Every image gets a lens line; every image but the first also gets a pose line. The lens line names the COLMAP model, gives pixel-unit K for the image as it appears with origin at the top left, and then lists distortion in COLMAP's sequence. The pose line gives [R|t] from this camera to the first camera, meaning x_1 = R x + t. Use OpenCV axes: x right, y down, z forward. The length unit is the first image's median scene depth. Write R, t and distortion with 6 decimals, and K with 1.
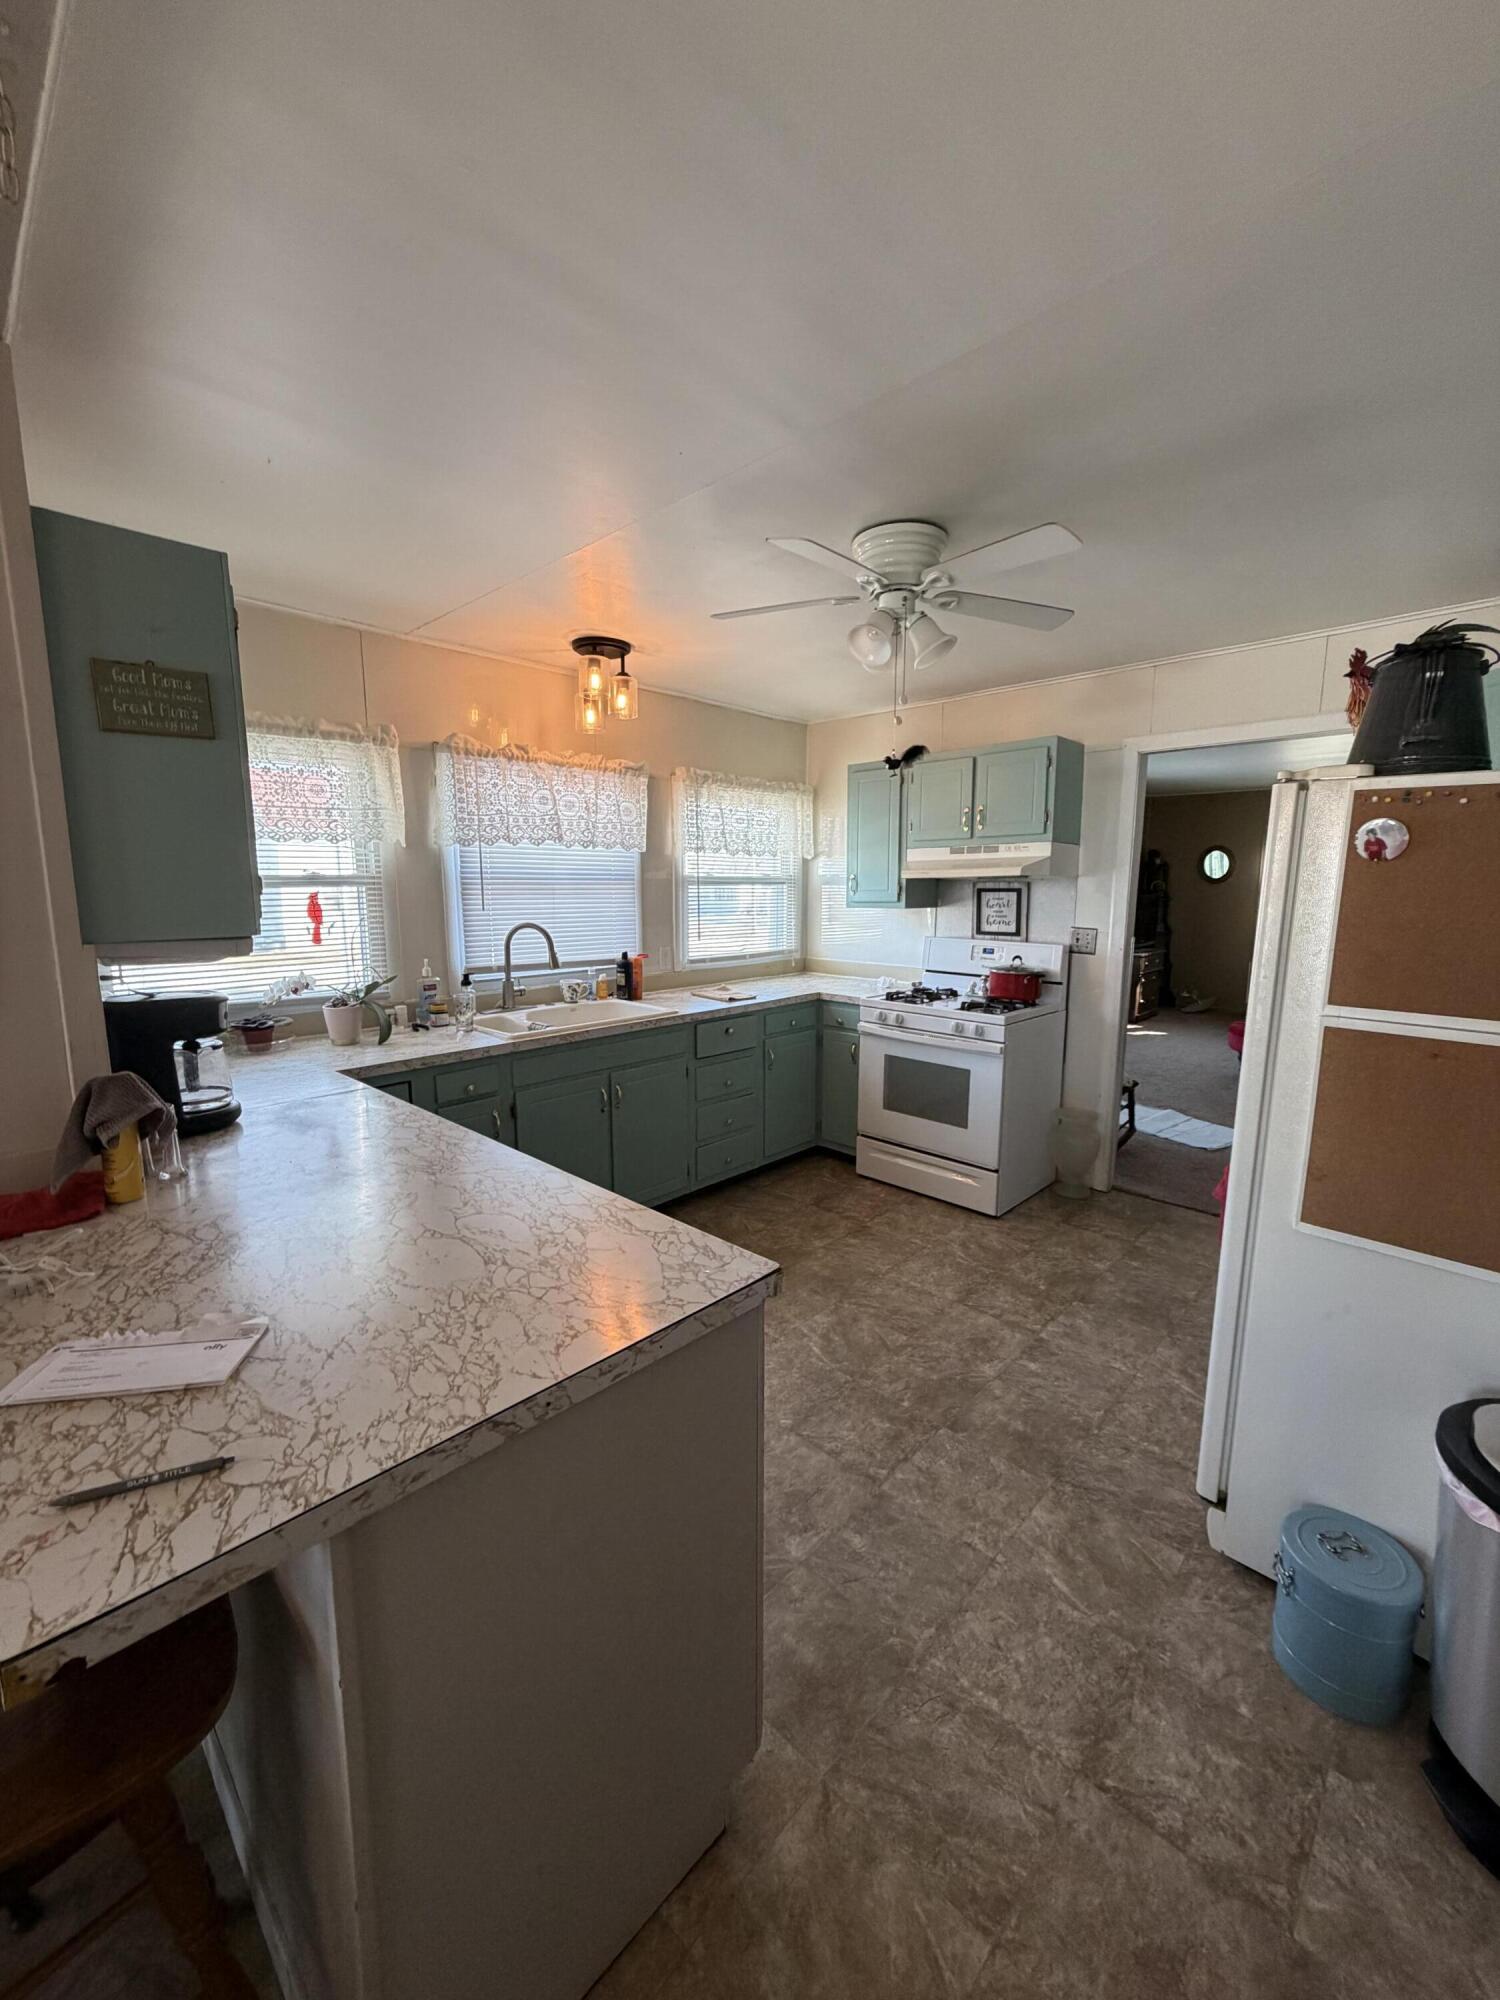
lens RADIAL K [[794.6, 0, 750.0], [0, 794.6, 1000.0], [0, 0, 1]] dist [-0.002730, -0.000012]
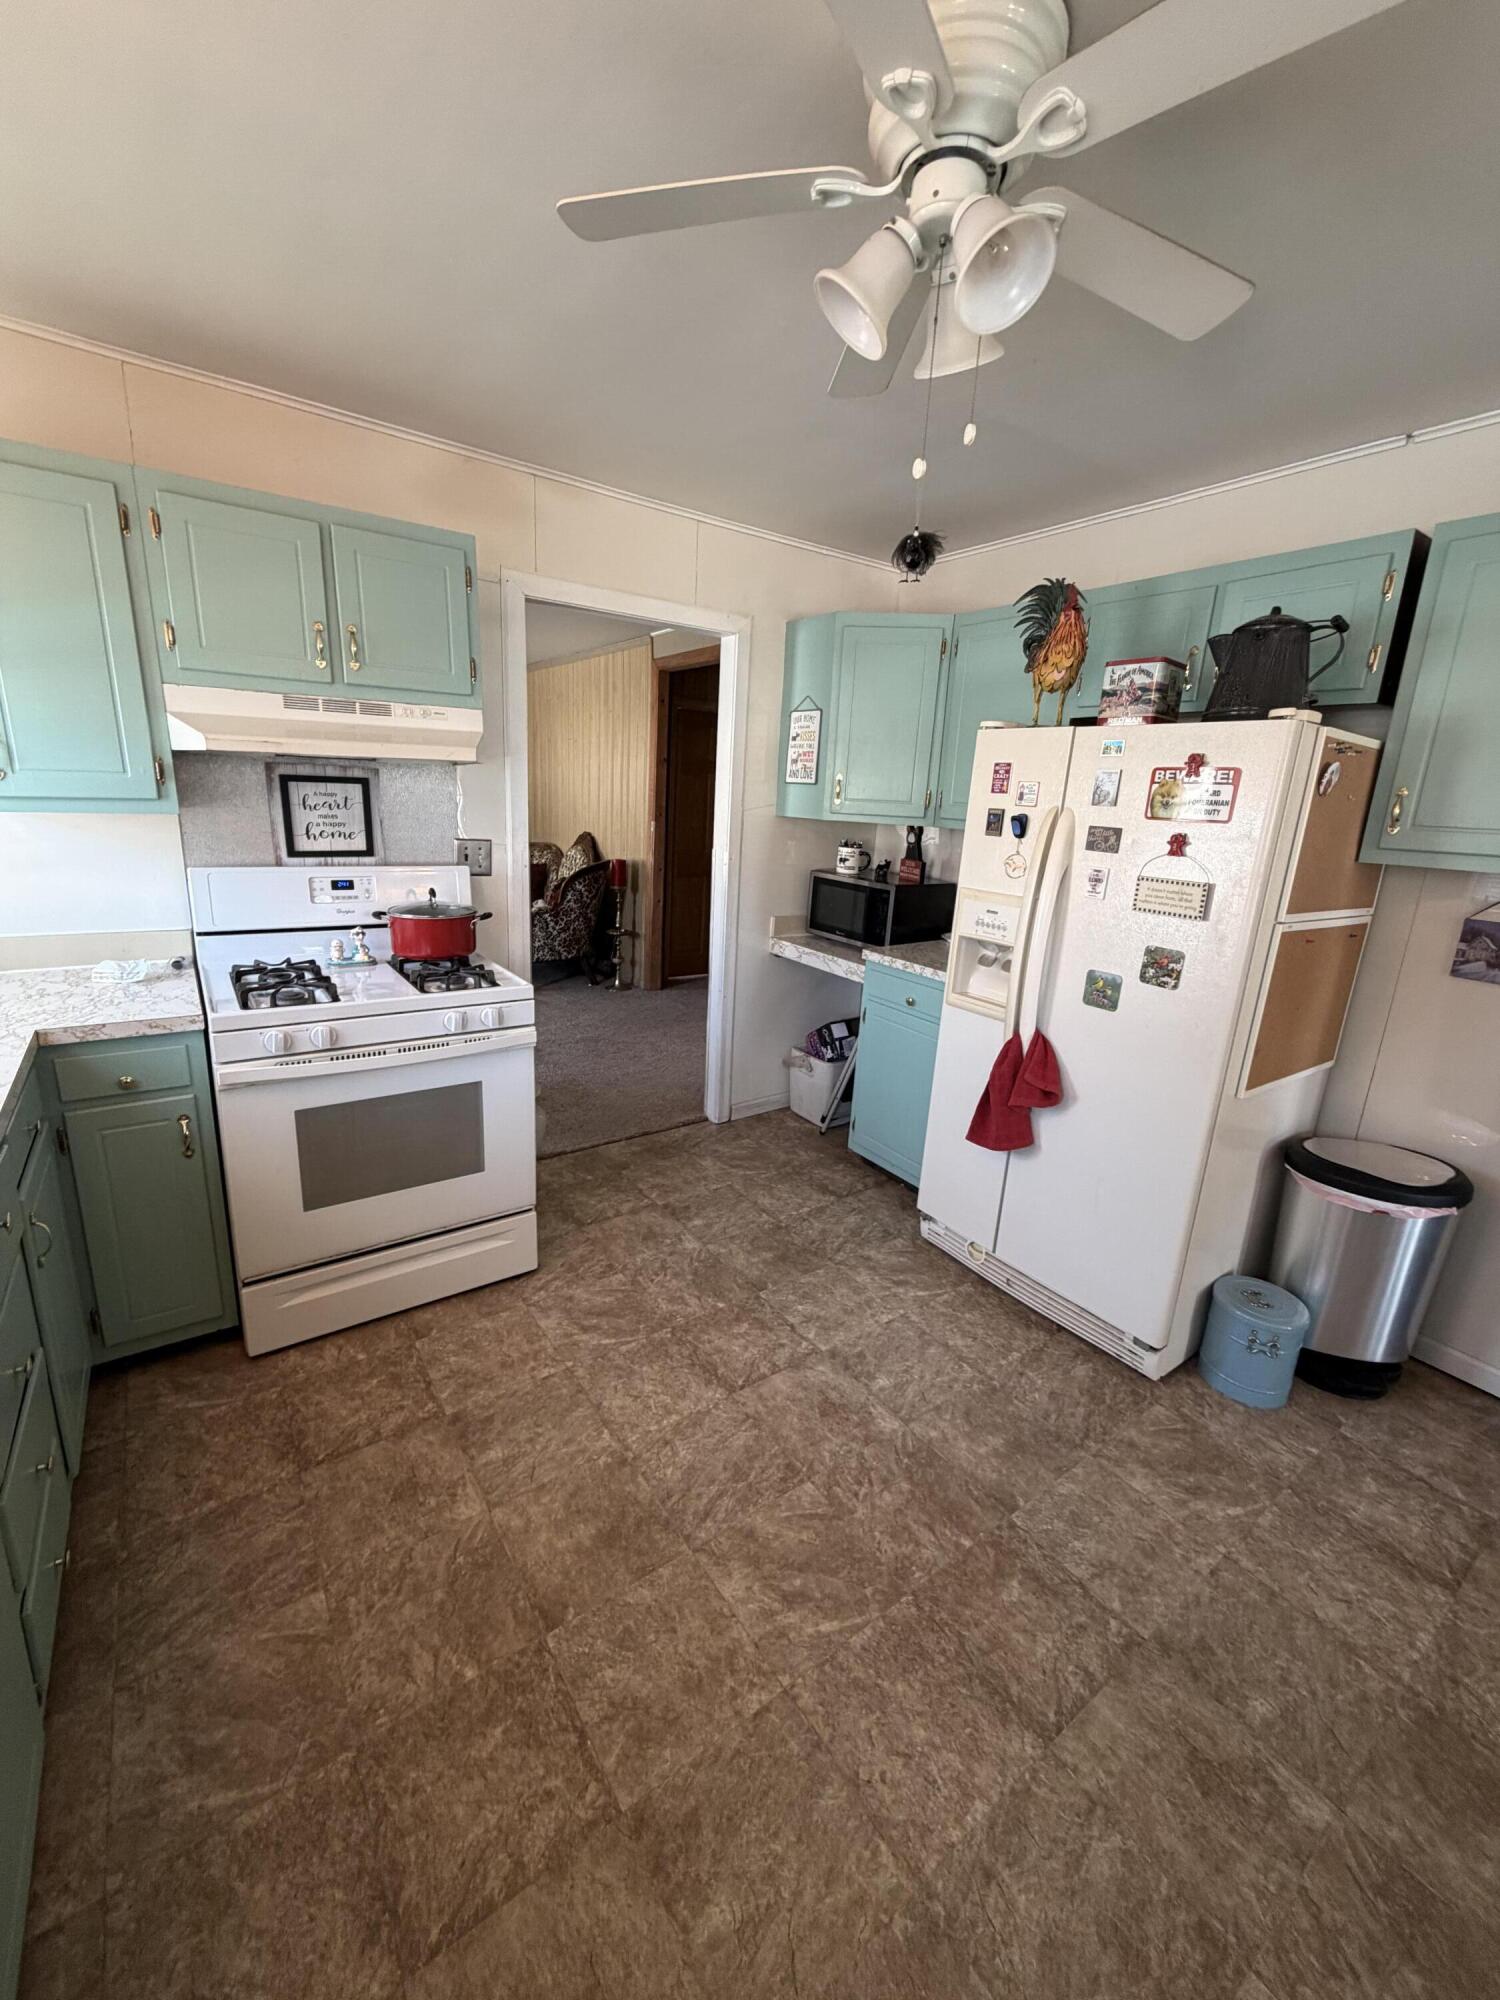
lens RADIAL K [[794.6, 0, 750.0], [0, 794.6, 1000.0], [0, 0, 1]] dist [-0.002730, -0.000012]
pose [[0.185086, -0.241743, 0.952525, -0.248309], [0.096217, 0.969072, 0.227247, -0.090229], [-0.978001, 0.049589, 0.202621, 0.629752]]
